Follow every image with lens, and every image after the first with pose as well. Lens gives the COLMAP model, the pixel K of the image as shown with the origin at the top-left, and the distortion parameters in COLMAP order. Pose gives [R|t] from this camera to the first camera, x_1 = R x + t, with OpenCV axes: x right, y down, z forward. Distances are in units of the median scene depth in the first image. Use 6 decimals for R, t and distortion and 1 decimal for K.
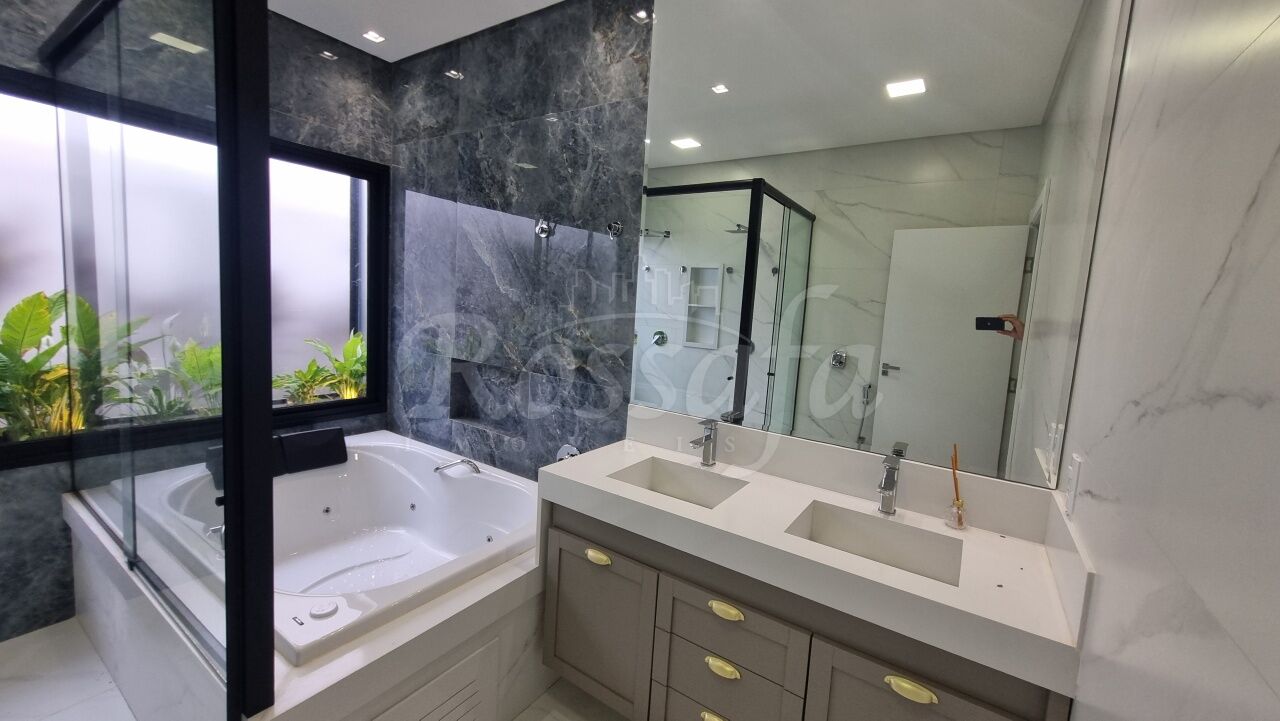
lens RADIAL K [[503.0, 0, 639.5], [0, 503.0, 353.3], [0, 0, 1]] dist [0.011409, -0.002220]
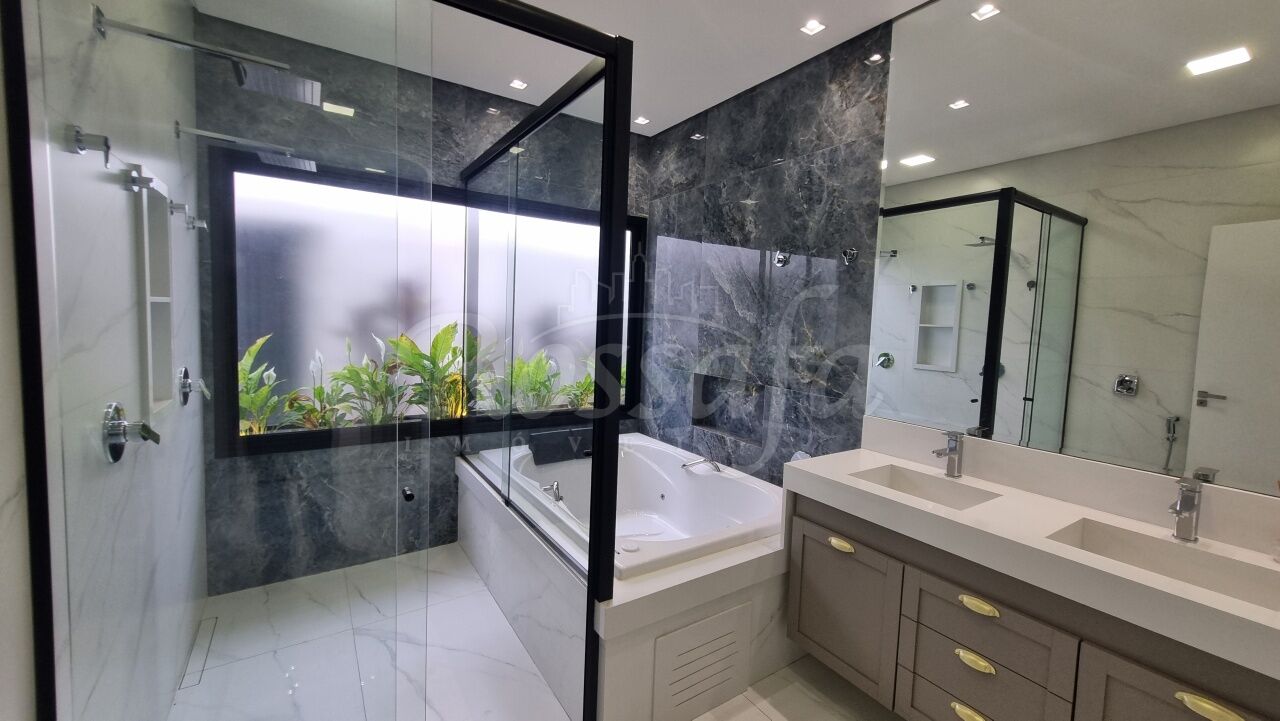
lens RADIAL K [[503.0, 0, 639.5], [0, 503.0, 353.3], [0, 0, 1]] dist [0.011409, -0.002220]
pose [[0.921277, -0.001343, -0.388904, -0.041343], [-0.018897, 0.998658, -0.048214, 0.027426], [0.388447, 0.051767, 0.920016, -0.166414]]
